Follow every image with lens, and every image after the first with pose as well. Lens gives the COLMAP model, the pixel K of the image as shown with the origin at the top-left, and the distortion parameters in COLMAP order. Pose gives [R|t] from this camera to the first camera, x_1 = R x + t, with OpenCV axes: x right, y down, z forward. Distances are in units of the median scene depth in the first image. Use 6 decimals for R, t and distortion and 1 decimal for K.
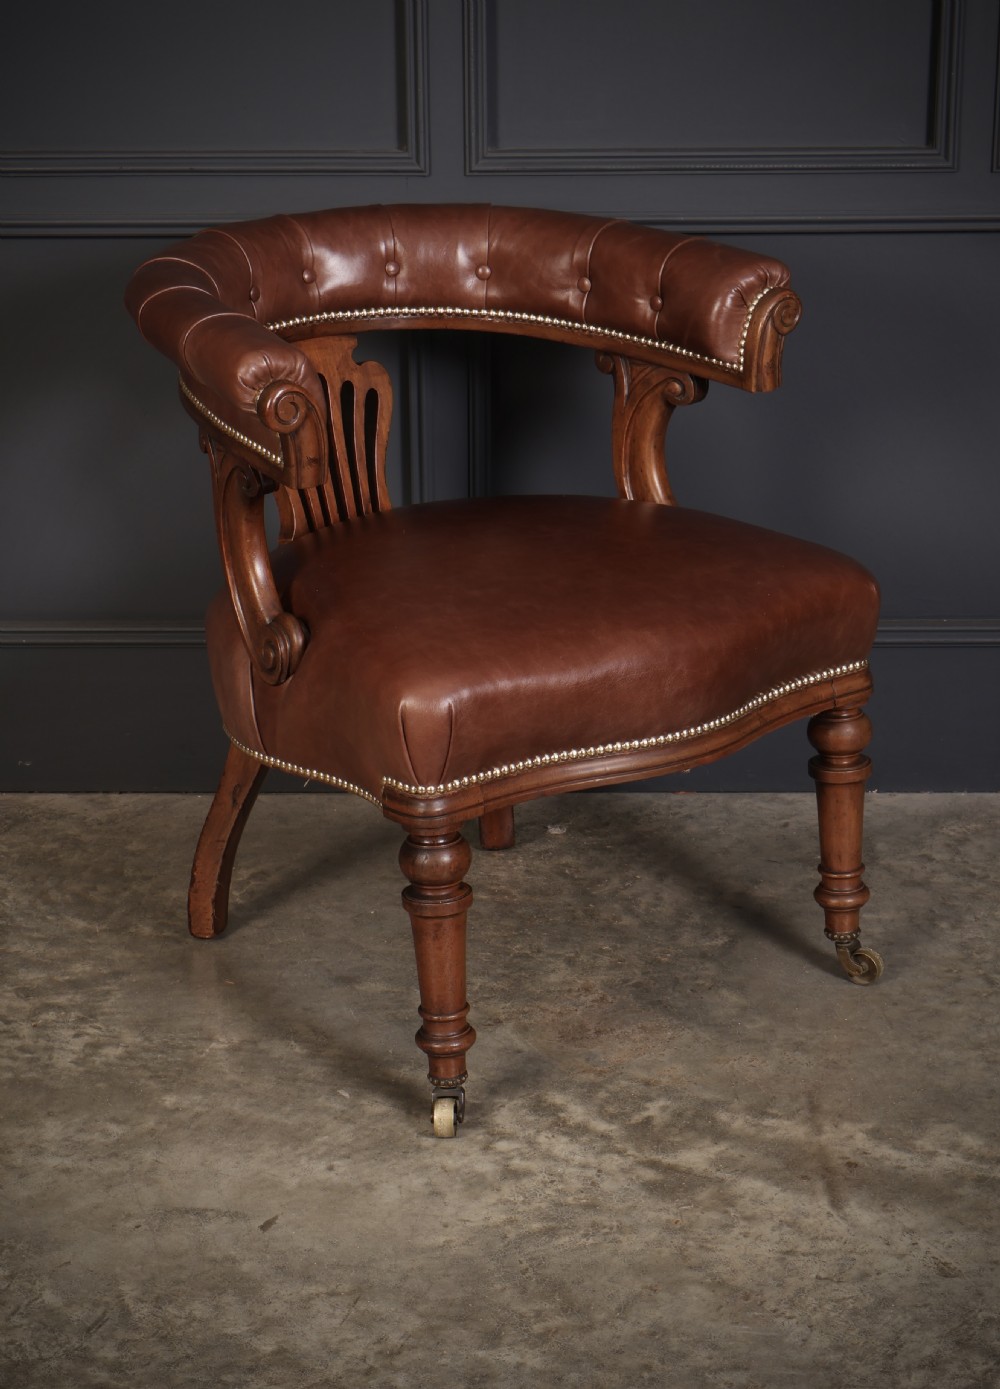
lens RADIAL K [[3132.5, 0, 504.6], [0, 3132.5, 771.2], [0, 0, 1]] dist [-0.005180, 0.000000]
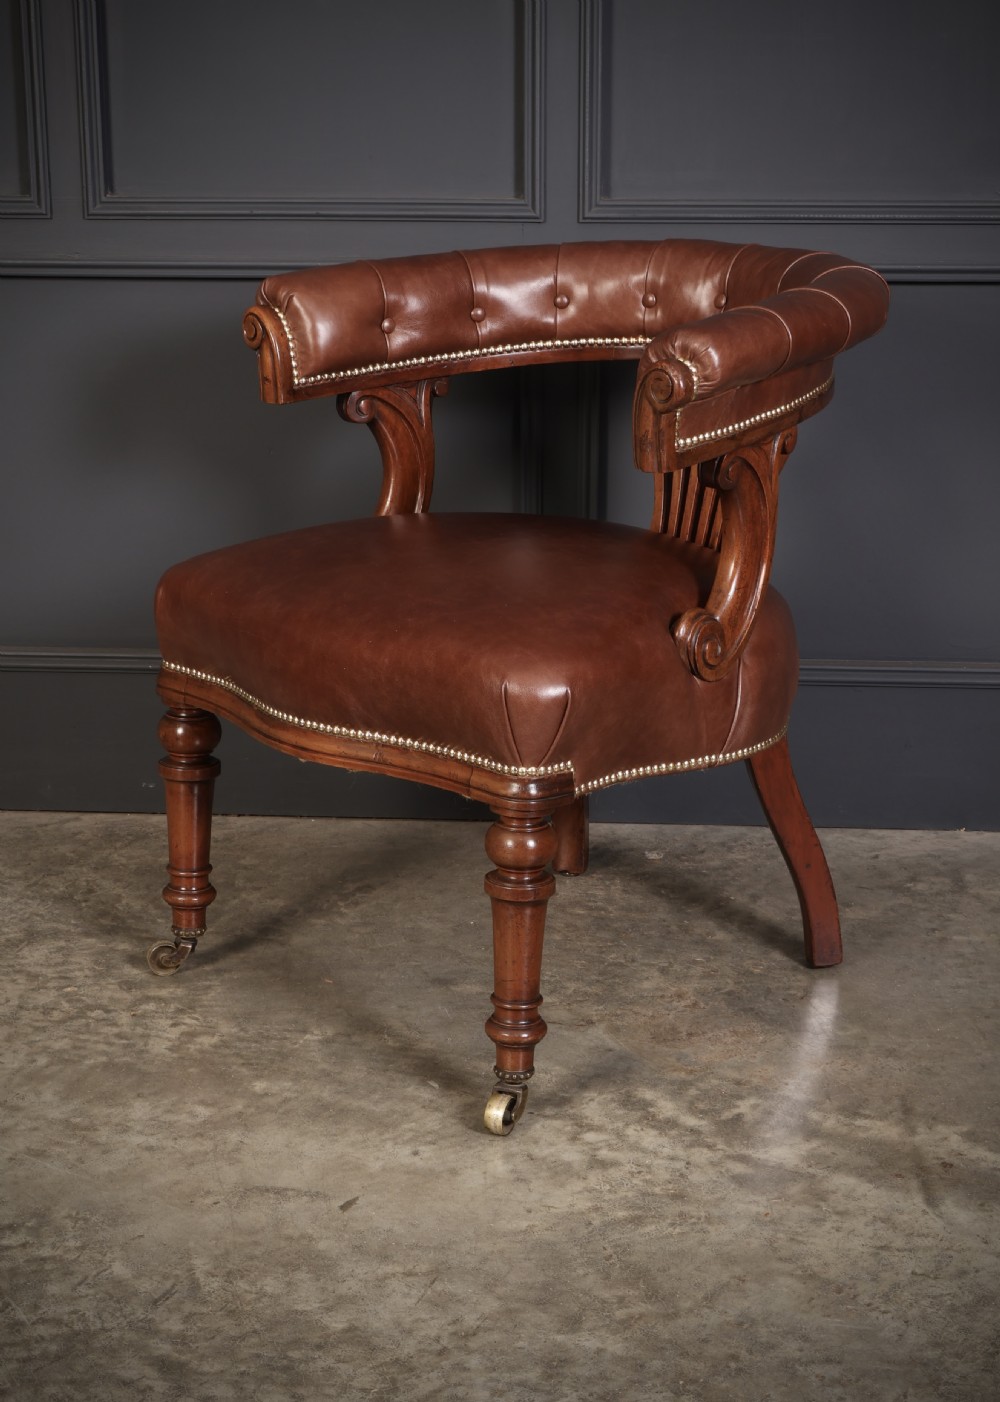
lens RADIAL K [[2605.9, 0, 499.6], [0, 2605.9, 747.2], [0, 0, 1]] dist [0.026399, 0.000000]
pose [[0.998682, 0.021091, -0.046791, 0.006385], [-0.024278, 0.997347, -0.068619, 0.051933], [0.045219, 0.069664, 0.996545, 0.163393]]
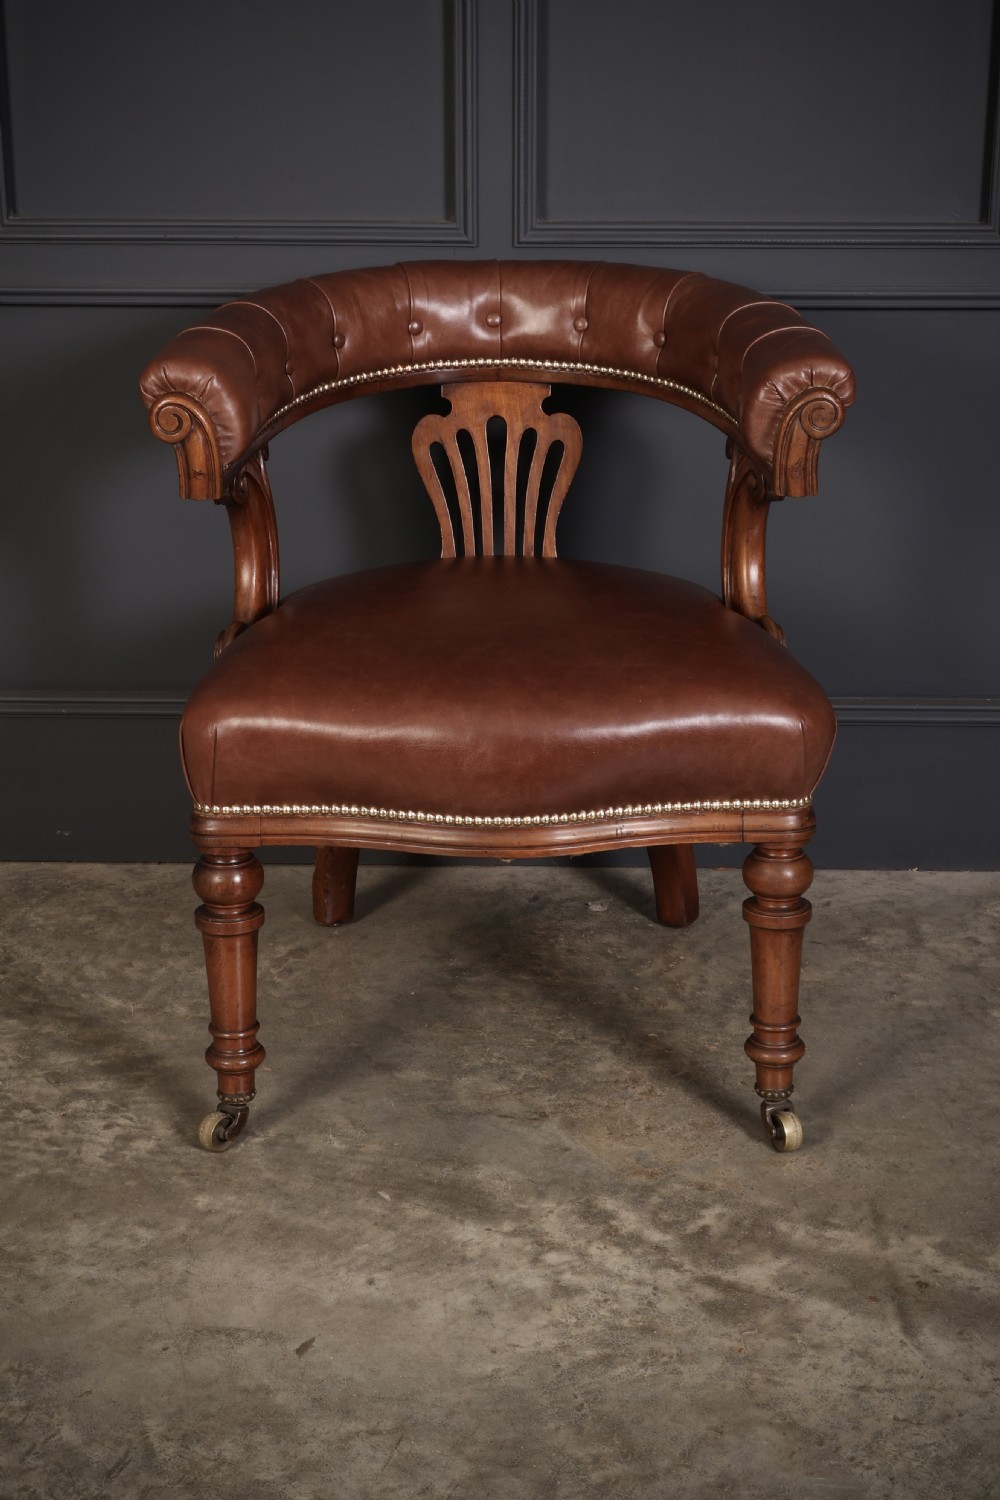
lens RADIAL K [[2696.5, 0, 504.8], [0, 2696.5, 752.5], [0, 0, 1]] dist [0.019114, 0.000000]
pose [[0.999948, 0.010153, 0.000004, -0.015871], [-0.010151, 0.999817, -0.016228, -0.019242], [-0.000169, 0.016227, 0.999868, 0.173032]]
